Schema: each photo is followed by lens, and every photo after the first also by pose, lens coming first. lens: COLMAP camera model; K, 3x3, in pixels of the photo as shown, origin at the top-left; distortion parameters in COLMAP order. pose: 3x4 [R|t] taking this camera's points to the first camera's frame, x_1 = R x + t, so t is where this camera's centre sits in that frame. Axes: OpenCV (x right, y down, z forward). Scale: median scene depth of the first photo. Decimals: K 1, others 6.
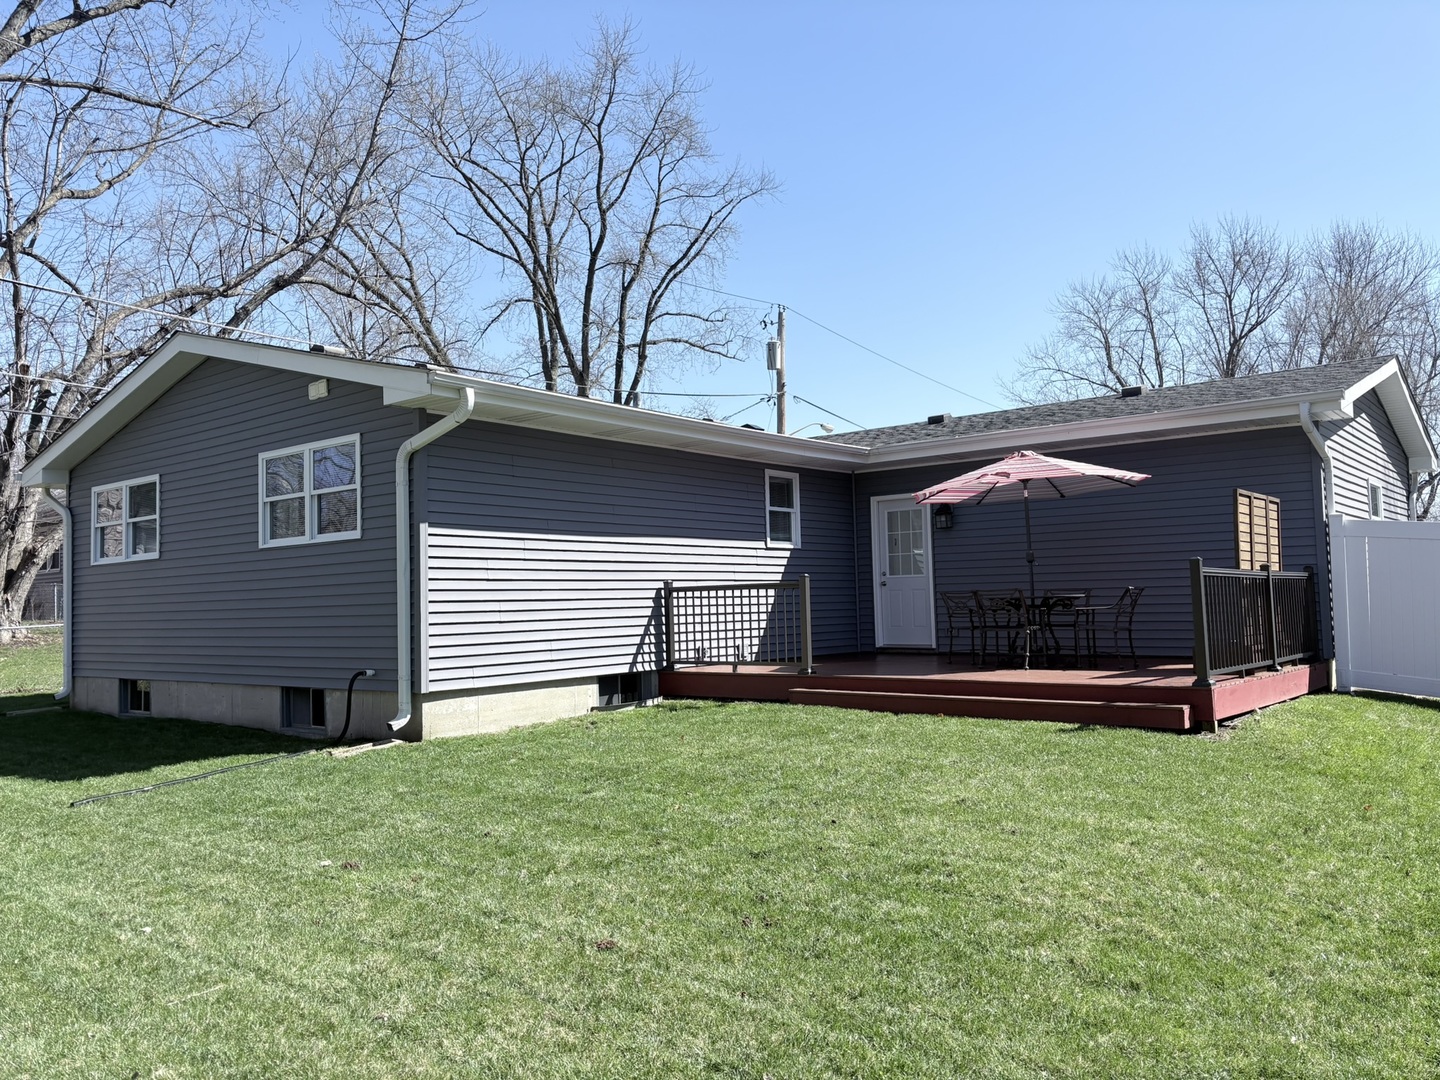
lens RADIAL K [[1091.9, 0, 718.8], [0, 1091.9, 542.3], [0, 0, 1]] dist [0.034079, -0.000595]
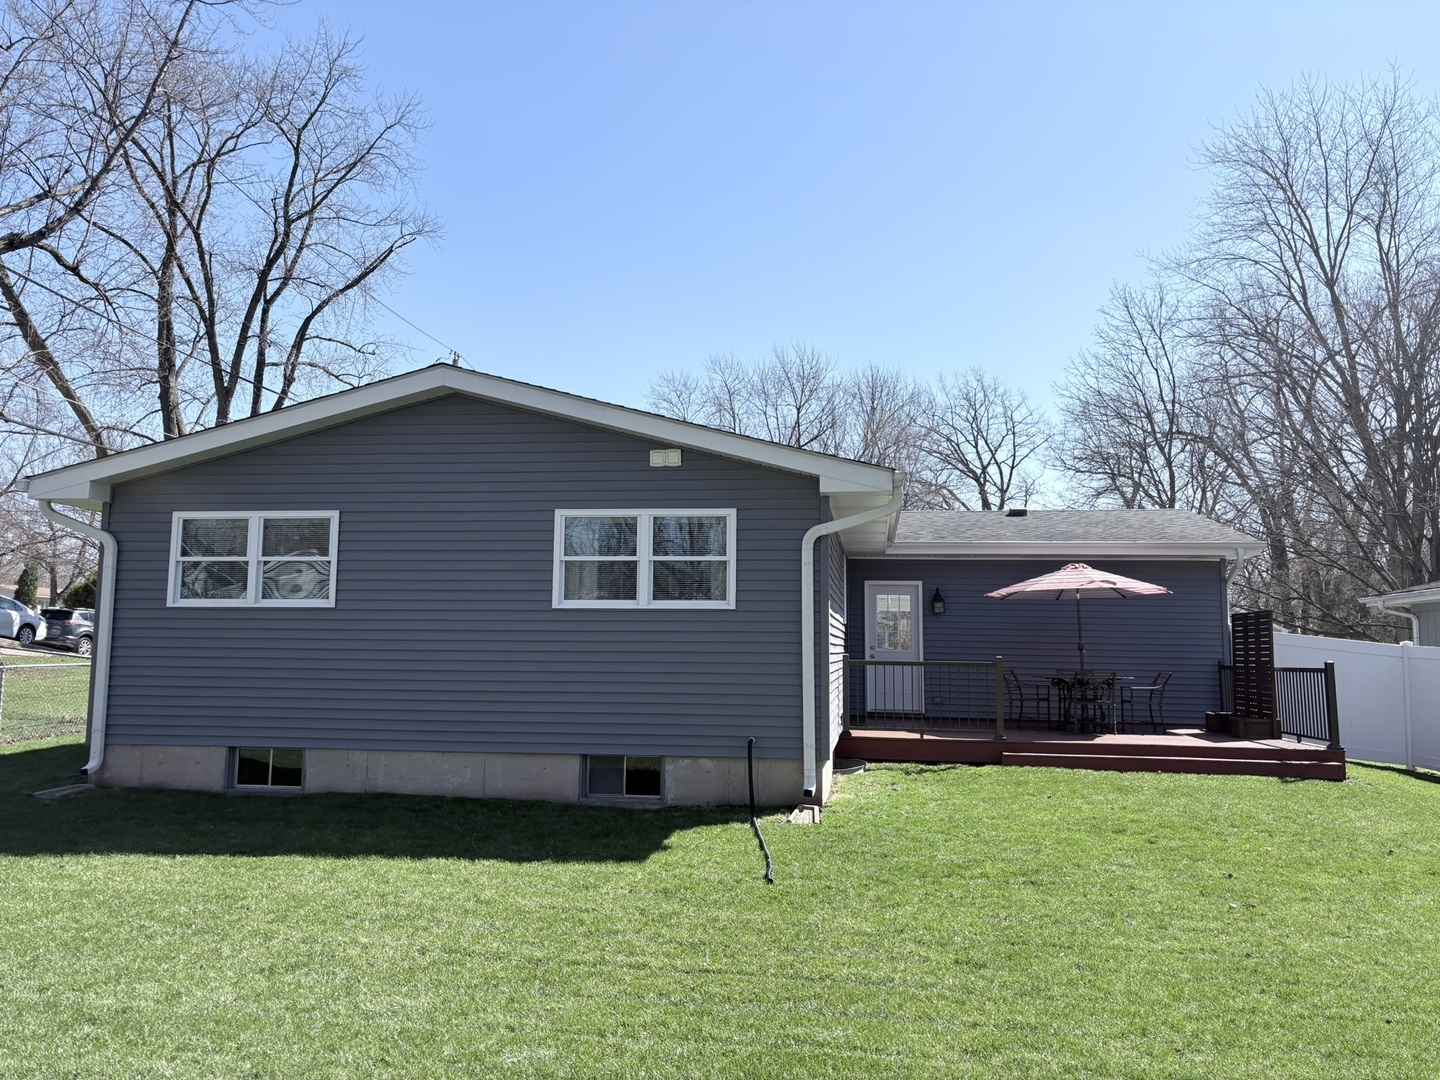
lens RADIAL K [[1091.9, 0, 715.6], [0, 1091.9, 534.0], [0, 0, 1]] dist [0.034079, -0.000595]
pose [[0.852637, 0.089504, 0.514781, -0.789791], [-0.063247, 0.995654, -0.068357, -0.002990], [-0.518662, 0.025725, 0.854592, 0.111843]]
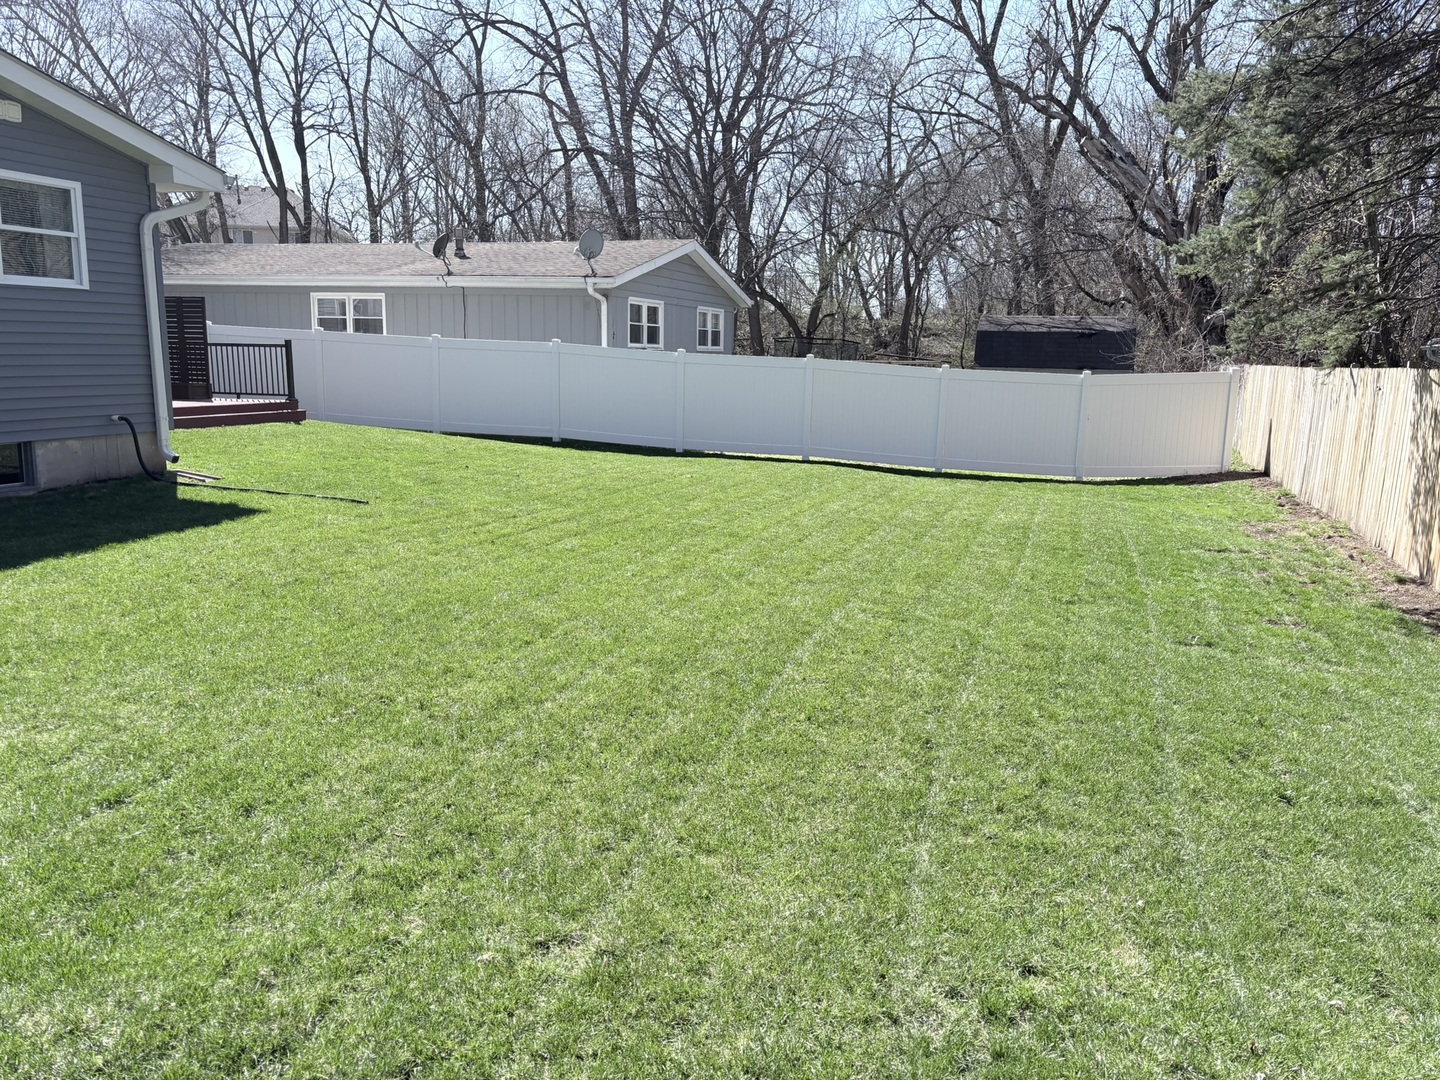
lens RADIAL K [[1091.9, 0, 717.2], [0, 1091.9, 547.0], [0, 0, 1]] dist [0.034079, -0.000595]
pose [[-0.316434, -0.152856, 0.936218, -1.373109], [-0.064162, 0.988121, 0.139644, 0.046954], [-0.946442, -0.015881, -0.322482, 0.692437]]
